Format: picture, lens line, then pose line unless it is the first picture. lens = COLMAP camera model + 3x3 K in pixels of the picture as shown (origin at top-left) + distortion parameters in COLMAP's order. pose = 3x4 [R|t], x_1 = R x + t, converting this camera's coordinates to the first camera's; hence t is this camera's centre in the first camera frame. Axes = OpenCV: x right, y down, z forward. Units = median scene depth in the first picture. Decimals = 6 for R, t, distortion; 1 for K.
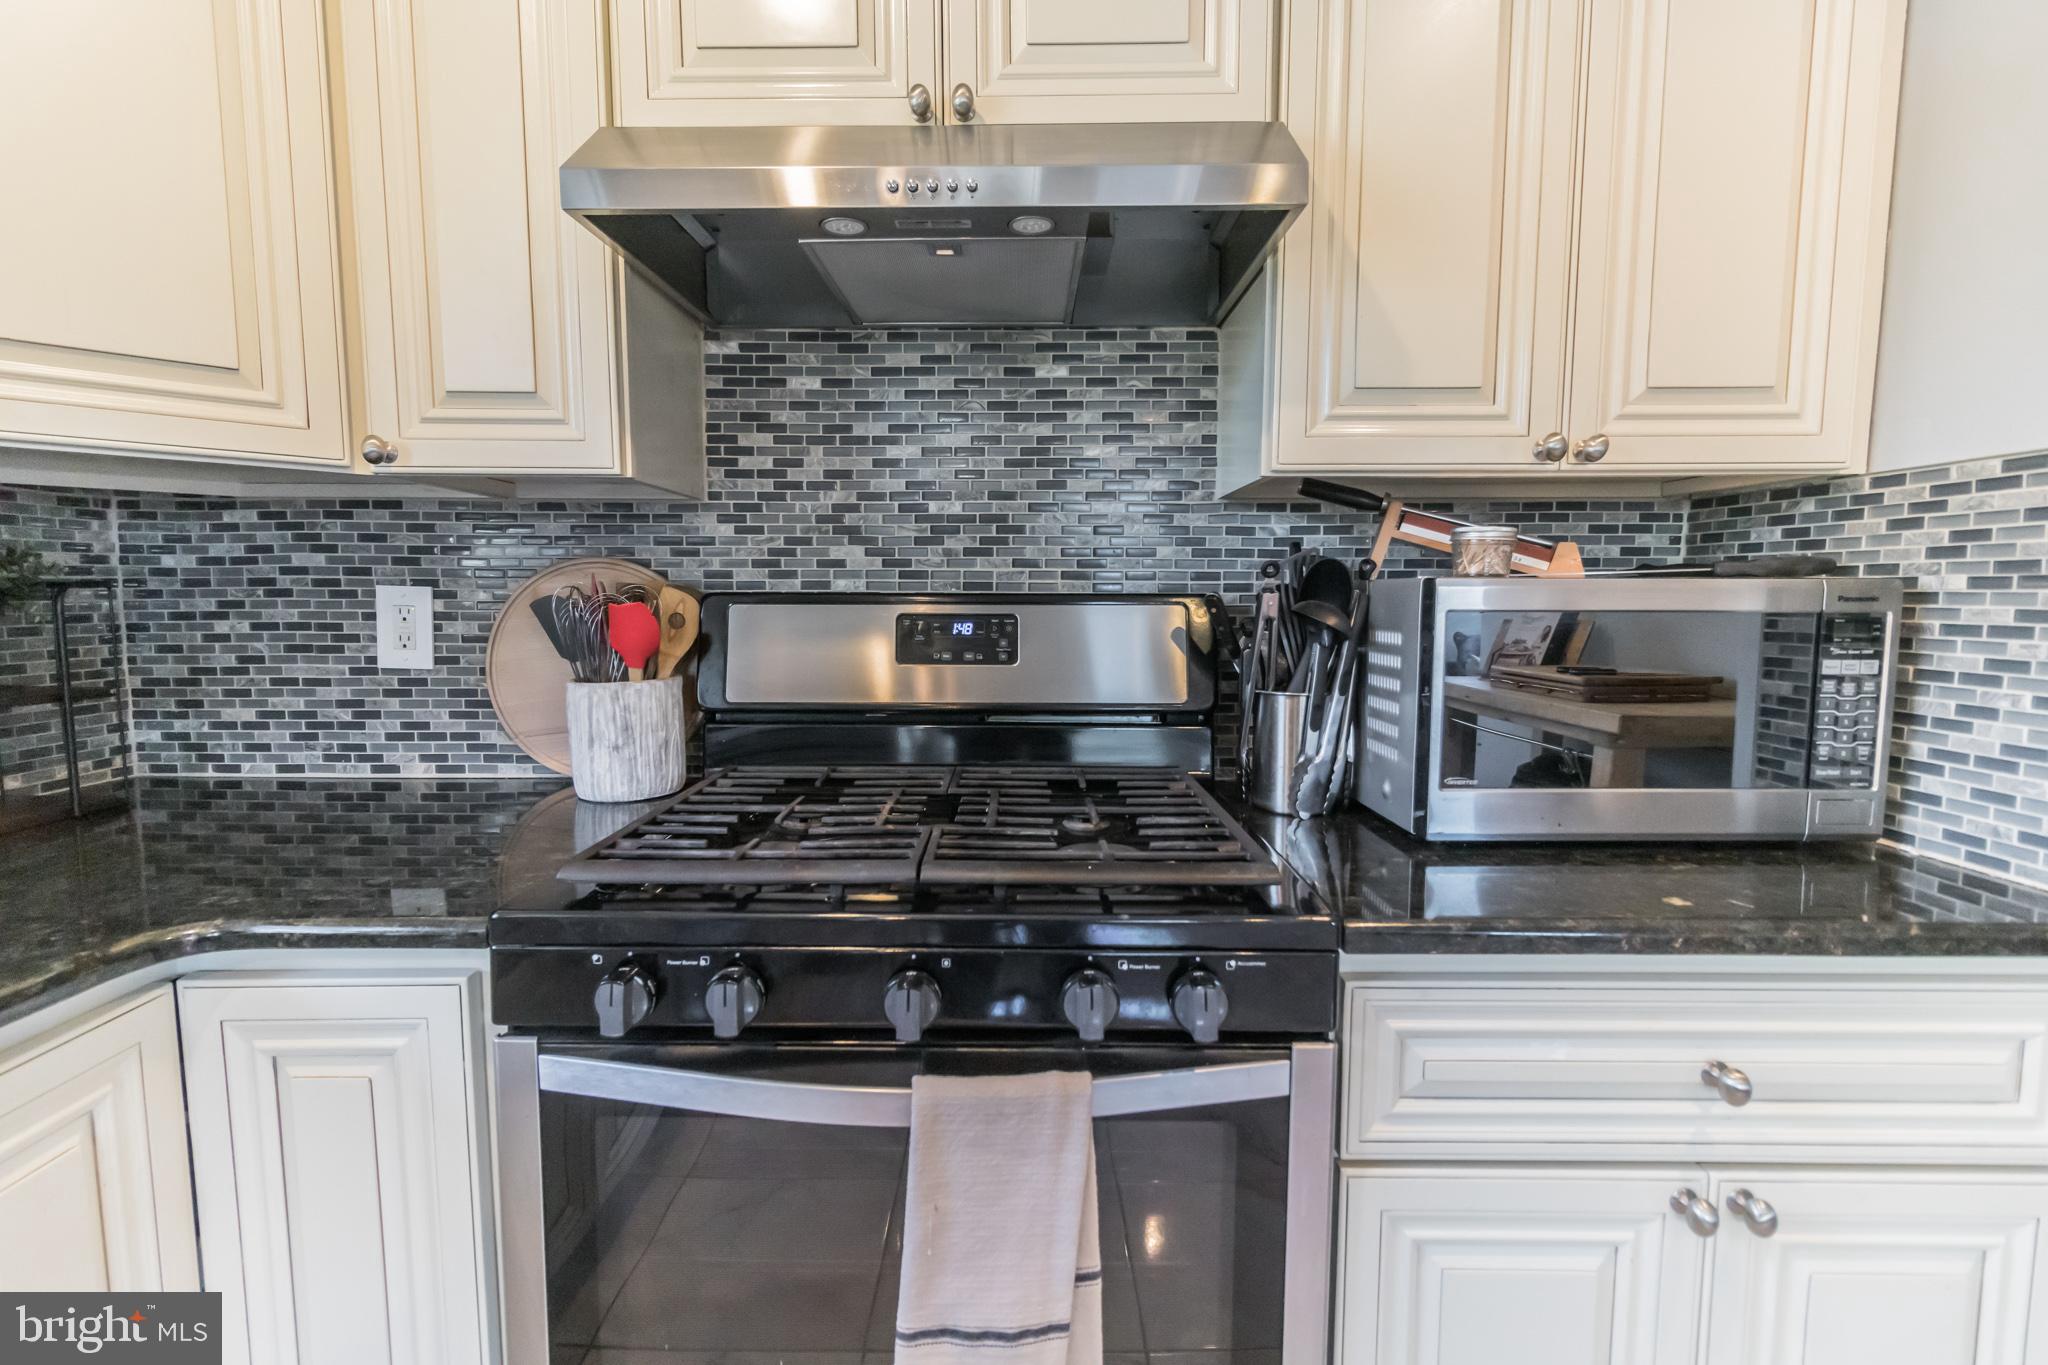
lens RADIAL K [[935.3, 0, 1016.1], [0, 935.3, 660.0], [0, 0, 1]] dist [0.002396, 0.000748]
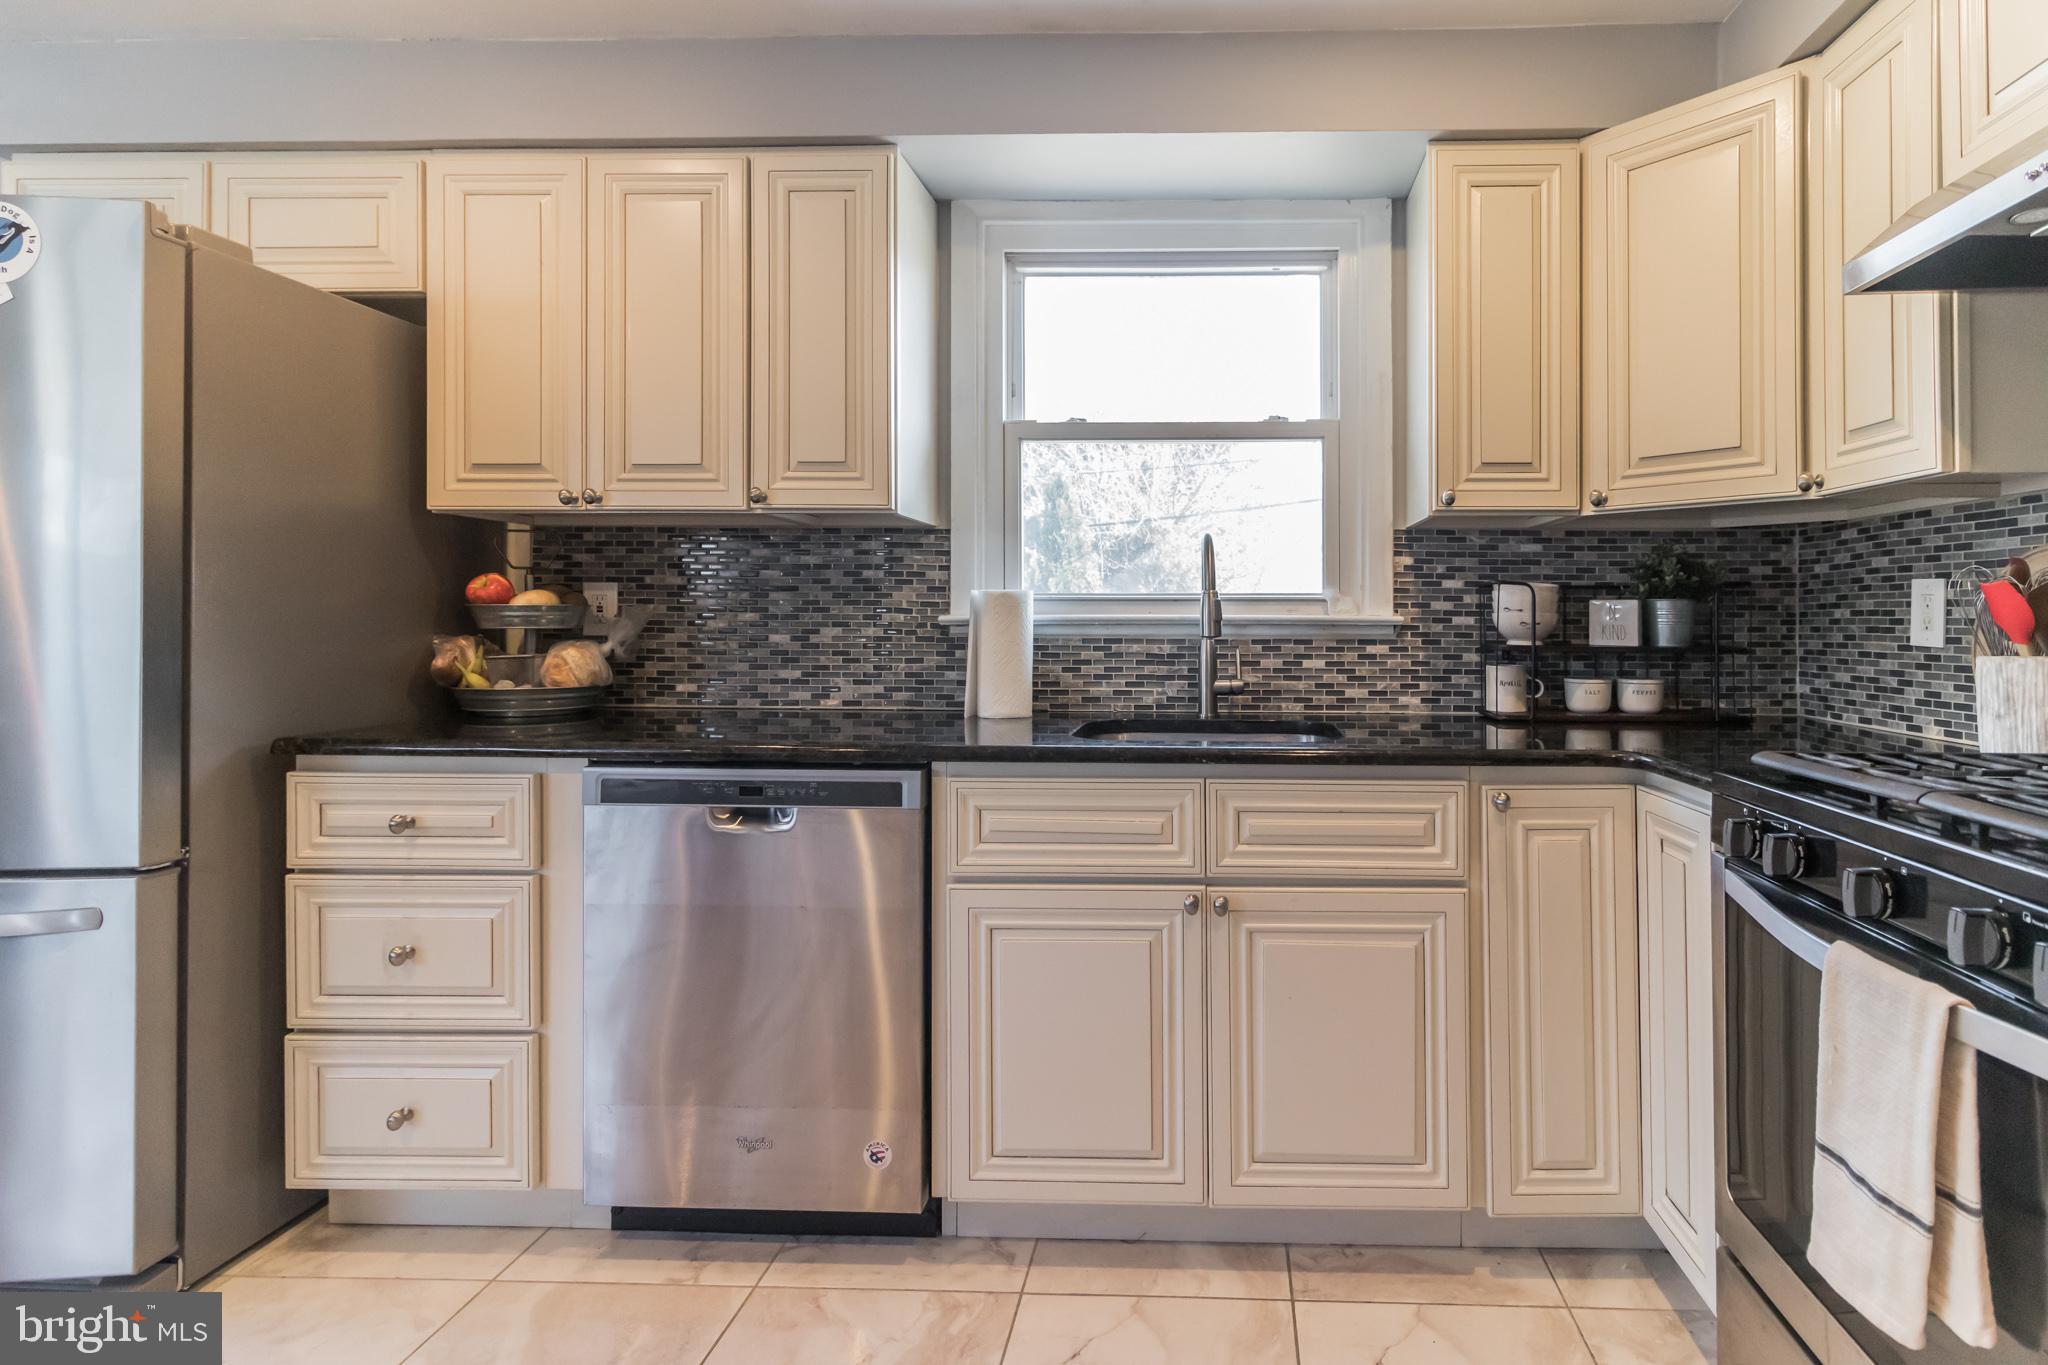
lens RADIAL K [[955.5, 0, 1023.8], [0, 955.5, 635.3], [0, 0, 1]] dist [0.000892, 0.000386]
pose [[-0.191171, 0.016005, -0.981426, 0.797936], [-0.086857, 0.995669, 0.033156, 0.055556], [0.977706, 0.091582, -0.188953, 0.083517]]
